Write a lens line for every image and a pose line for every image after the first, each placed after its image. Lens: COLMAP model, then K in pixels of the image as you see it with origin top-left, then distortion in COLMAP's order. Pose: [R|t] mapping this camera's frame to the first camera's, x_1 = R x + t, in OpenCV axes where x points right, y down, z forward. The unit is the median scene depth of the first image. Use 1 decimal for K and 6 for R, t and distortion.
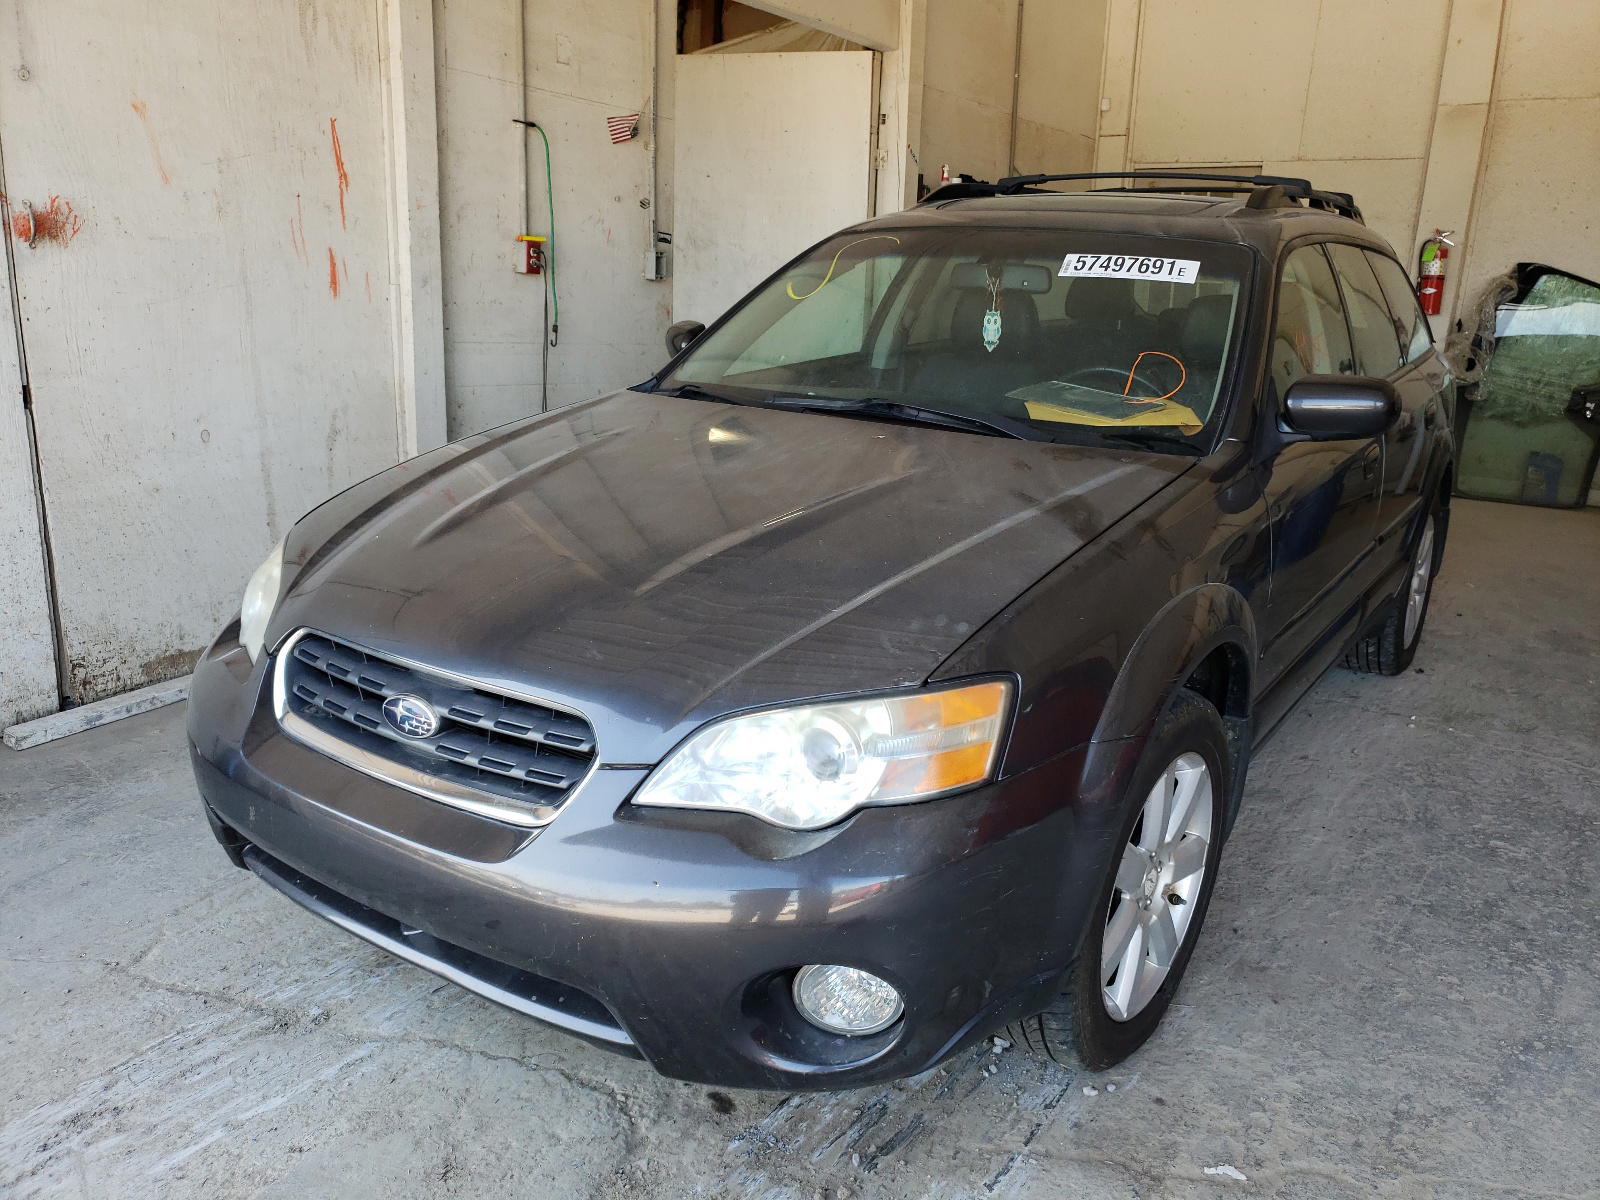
lens RADIAL K [[1293.9, 0, 798.3], [0, 1293.9, 657.6], [0, 0, 1]] dist [-0.004730, 0.040409]
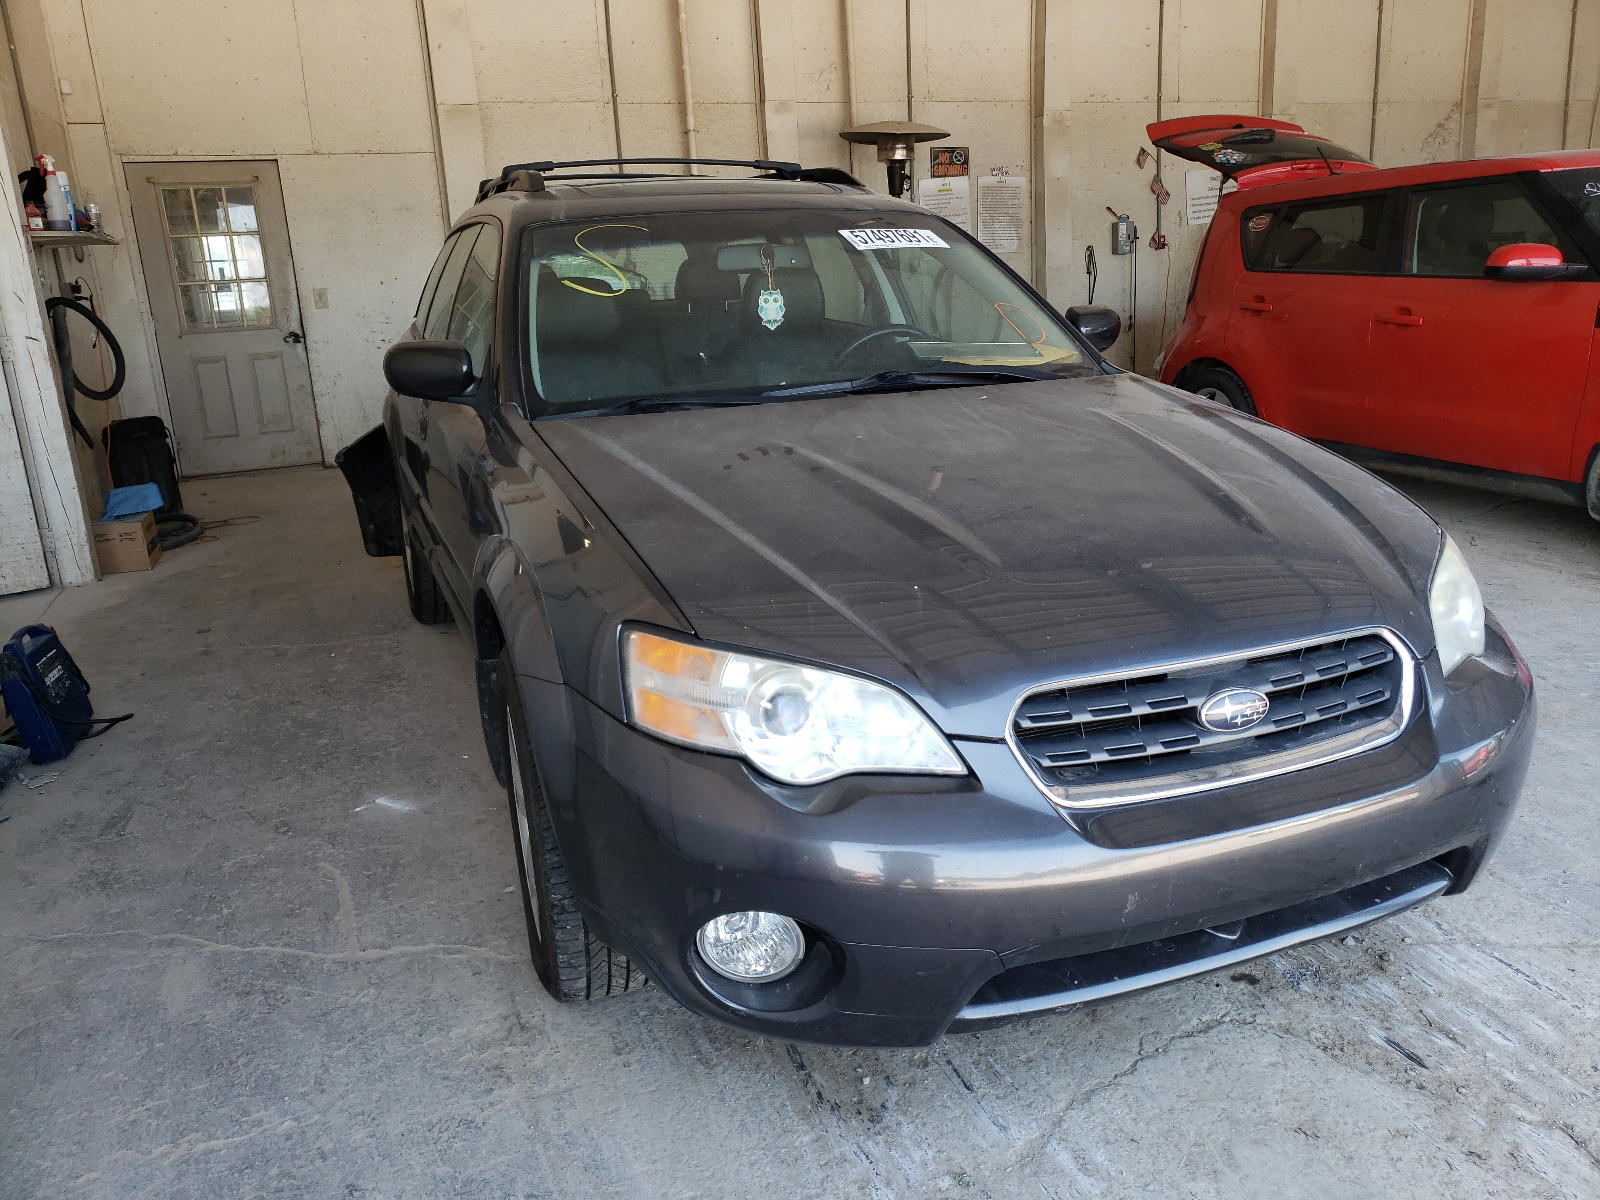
lens RADIAL K [[1293.9, 0, 798.3], [0, 1293.9, 657.6], [0, 0, 1]] dist [-0.004730, 0.040409]
pose [[0.541922, -0.306248, 0.782645, -0.746834], [0.306003, 0.939223, 0.155633, -0.147872], [-0.782740, 0.155151, 0.602699, 0.408025]]
